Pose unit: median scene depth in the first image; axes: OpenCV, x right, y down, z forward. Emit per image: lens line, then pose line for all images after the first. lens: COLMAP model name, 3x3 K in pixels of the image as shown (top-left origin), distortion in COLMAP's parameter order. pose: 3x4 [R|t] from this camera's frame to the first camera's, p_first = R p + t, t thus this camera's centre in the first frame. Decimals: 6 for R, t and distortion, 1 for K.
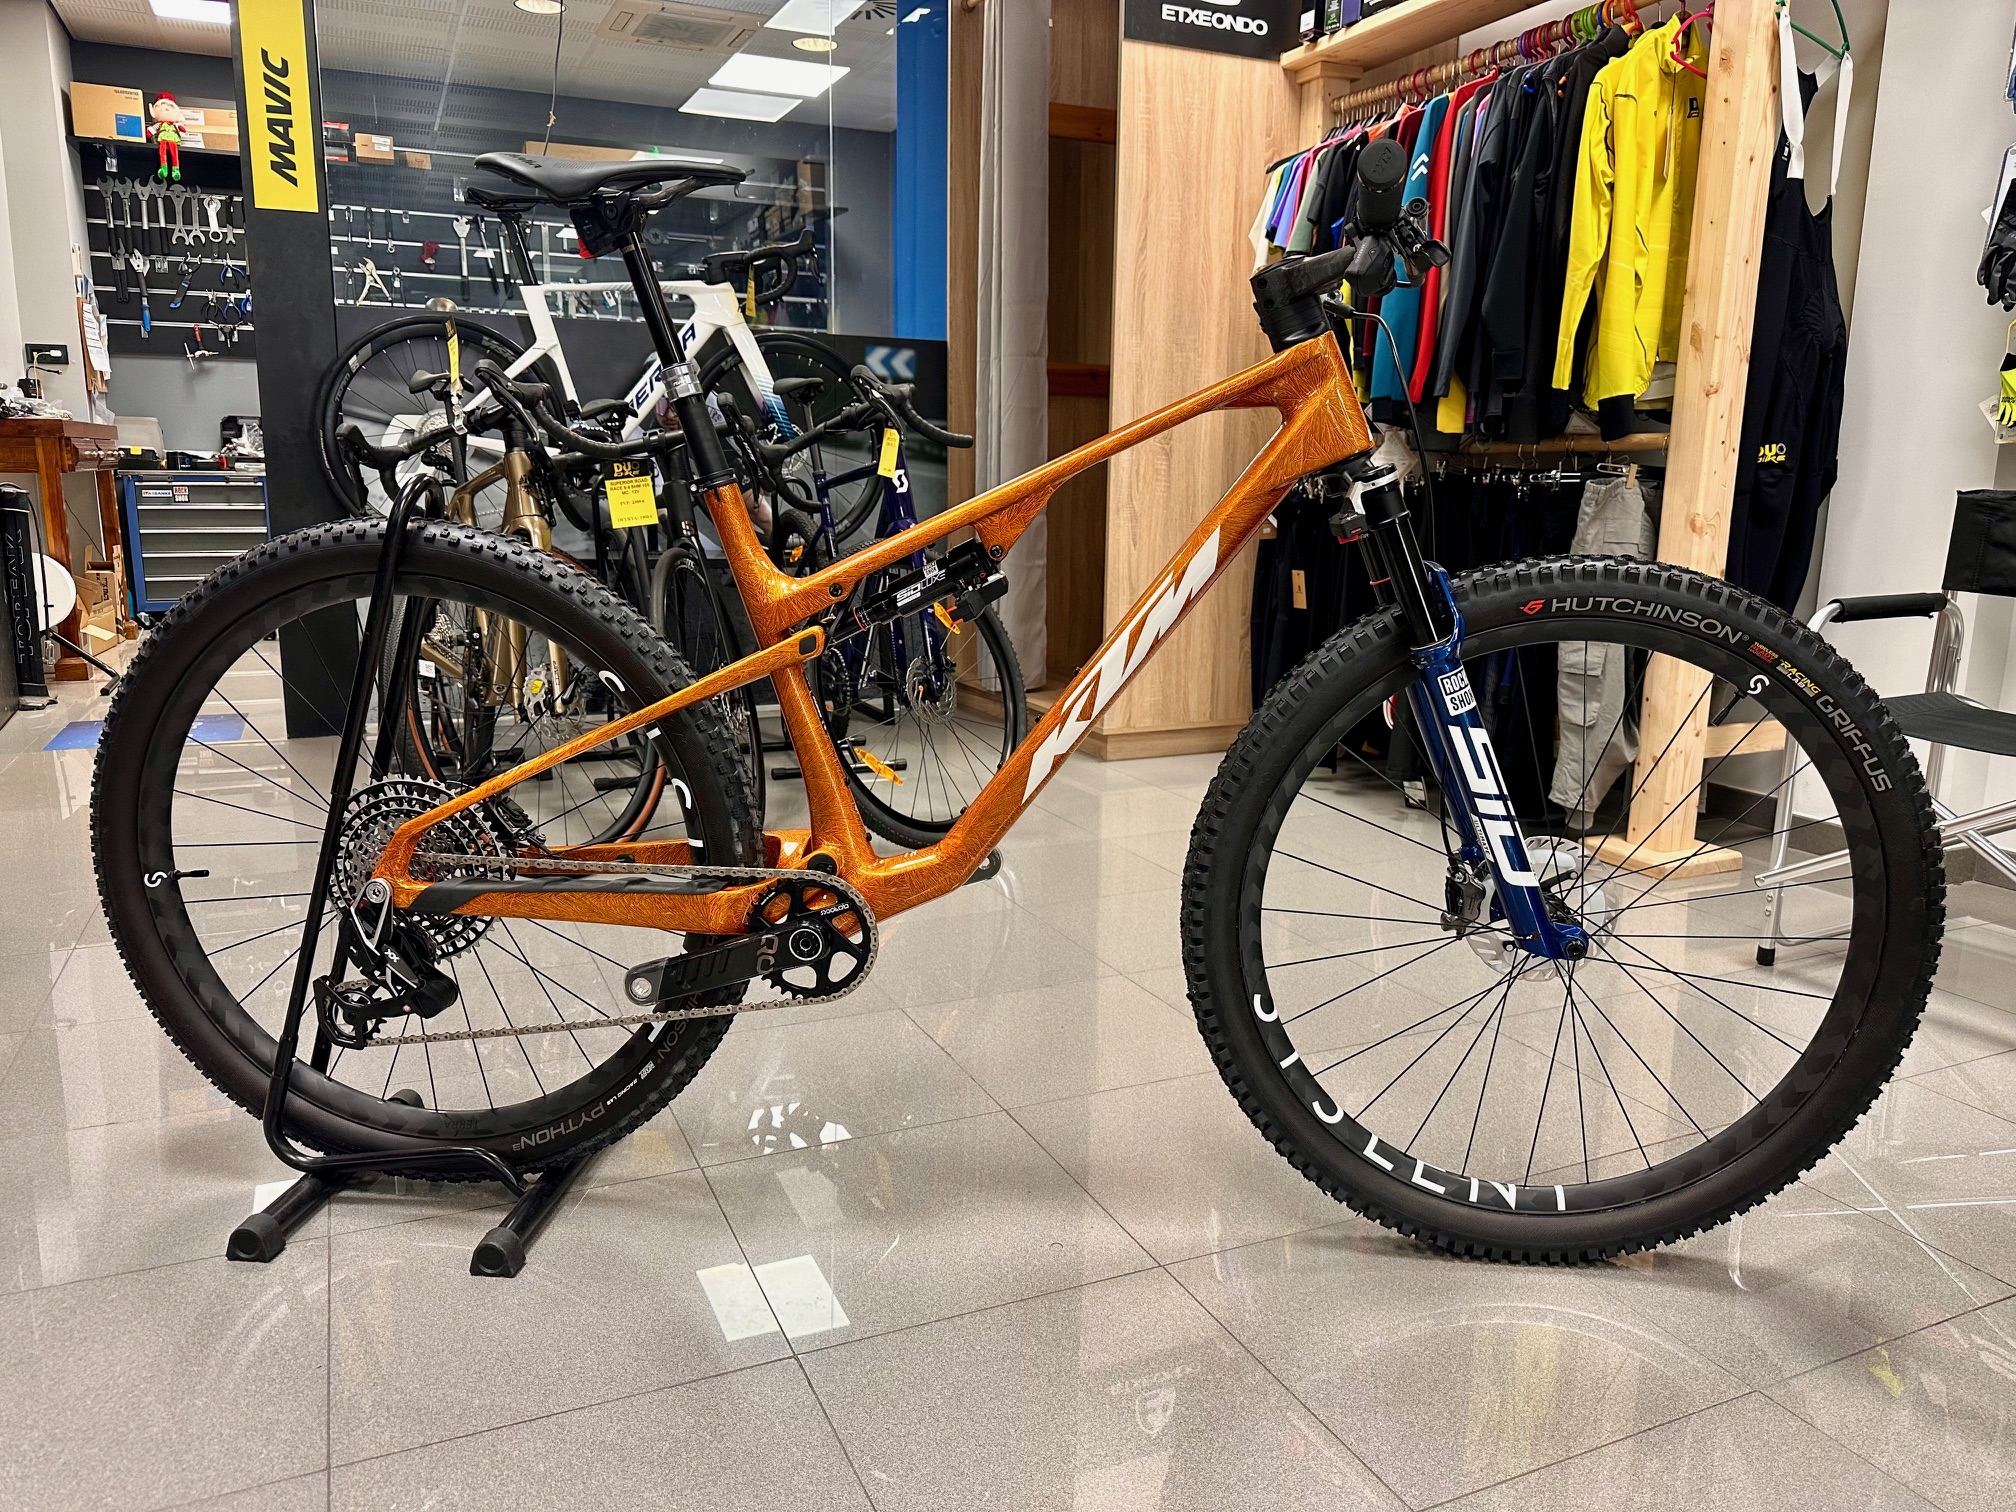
lens RADIAL K [[1442.2, 0, 1000.7], [0, 1442.2, 766.2], [0, 0, 1]] dist [0.059194, -0.106720]
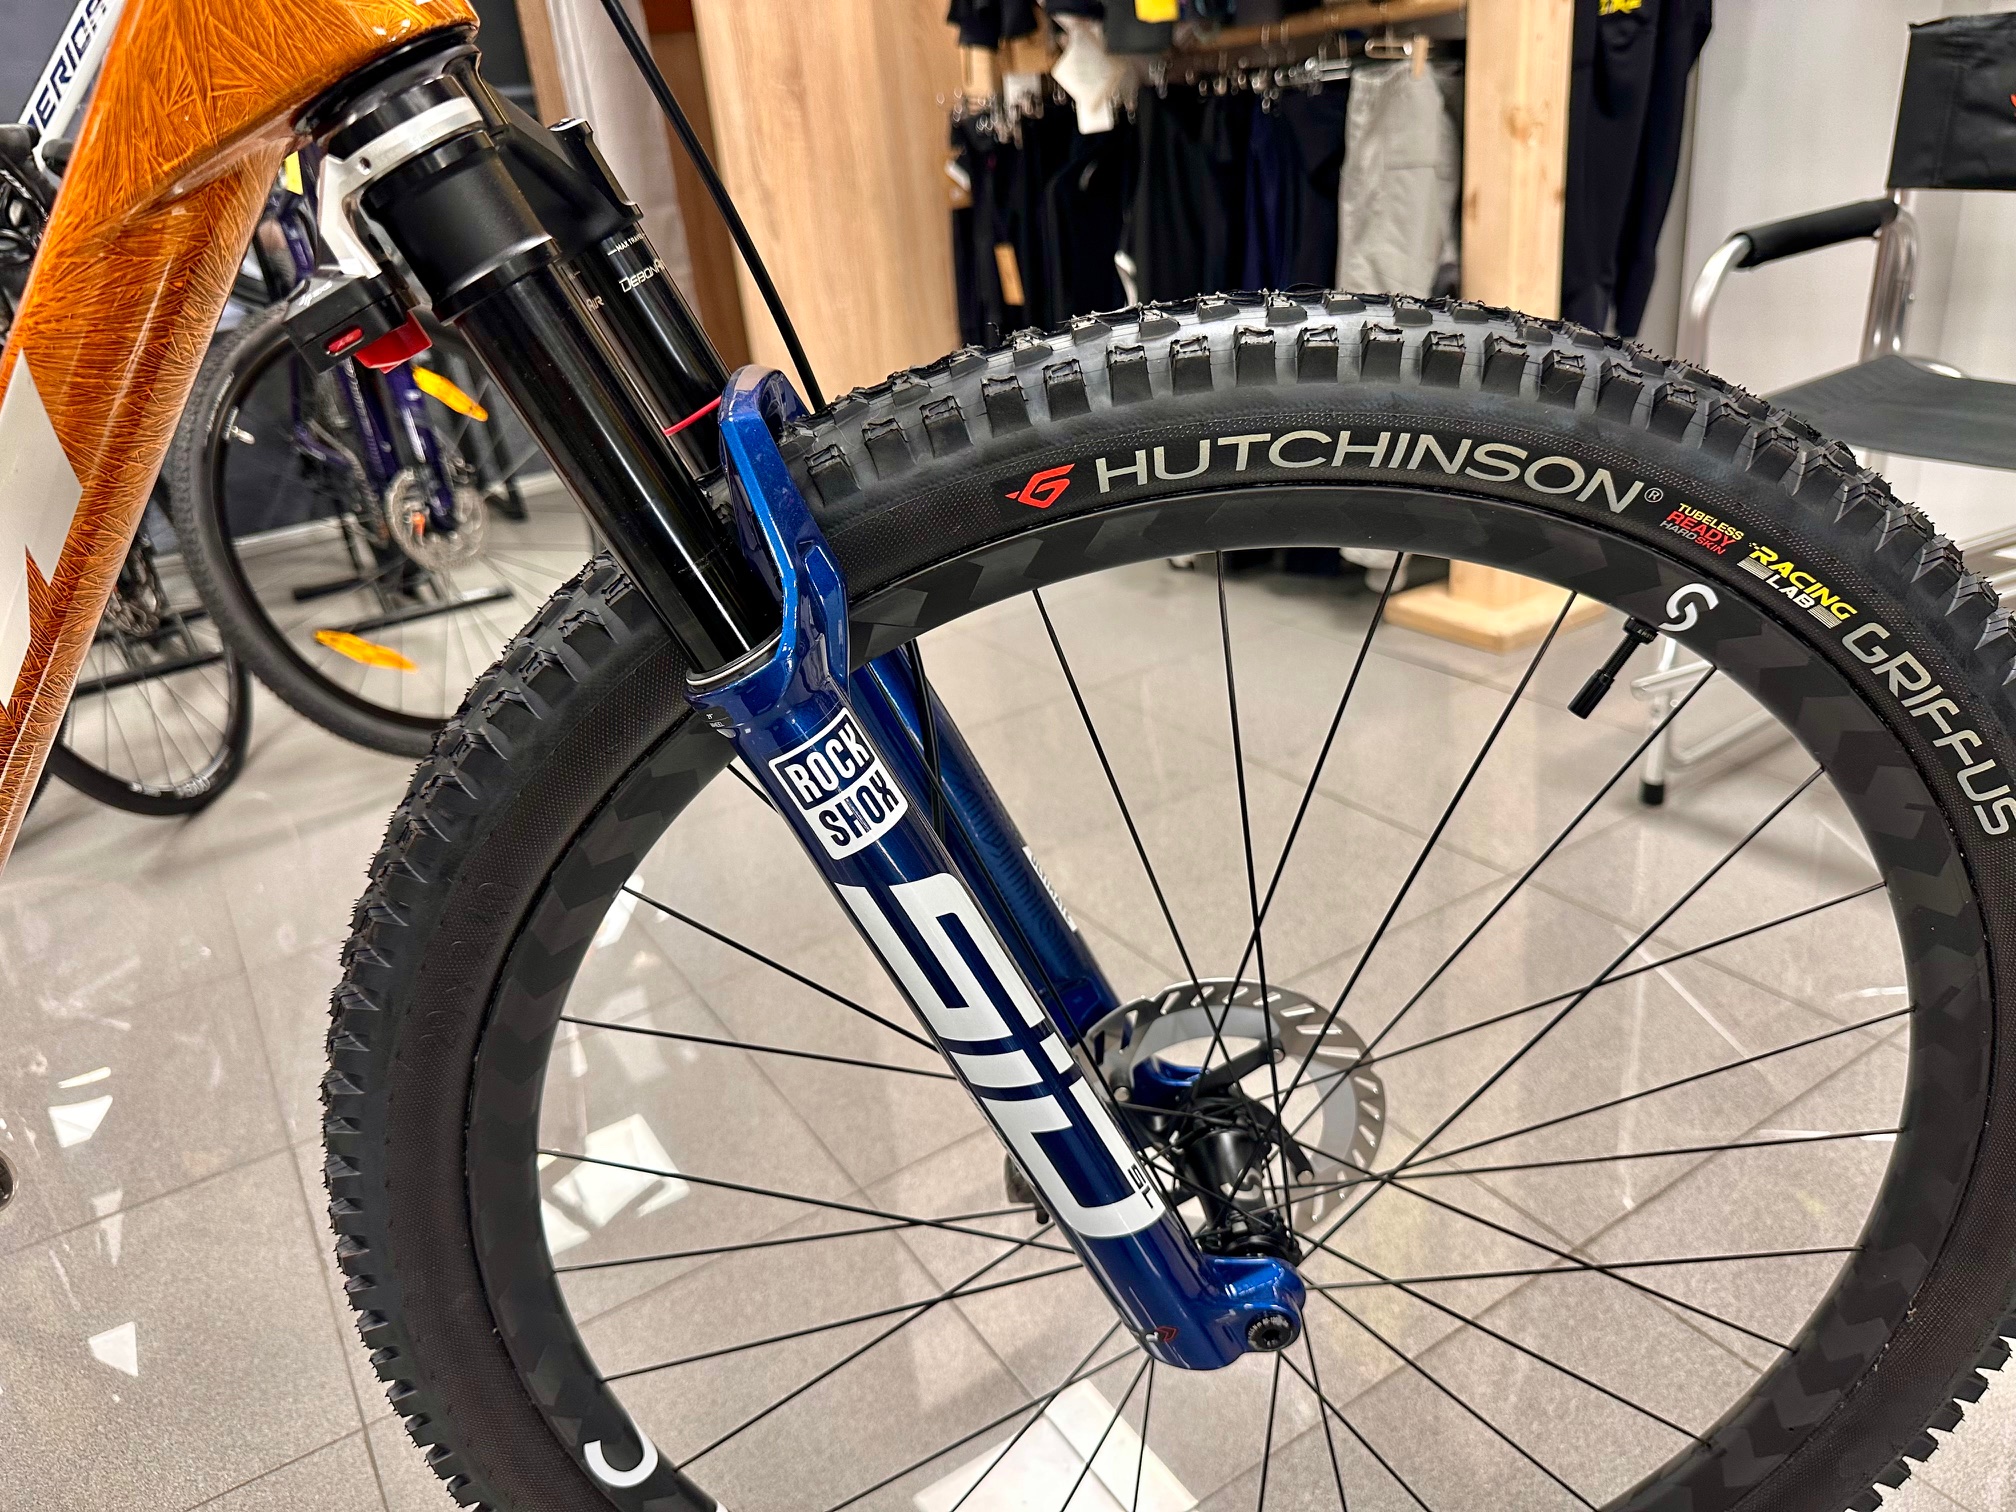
lens RADIAL K [[1452.0, 0, 1048.2], [0, 1452.0, 758.6], [0, 0, 1]] dist [0.019861, -0.033468]
pose [[0.982817, -0.156874, 0.097274, 0.184846], [0.132931, 0.967157, 0.216650, -0.068957], [-0.128066, -0.199996, 0.971391, 0.378071]]
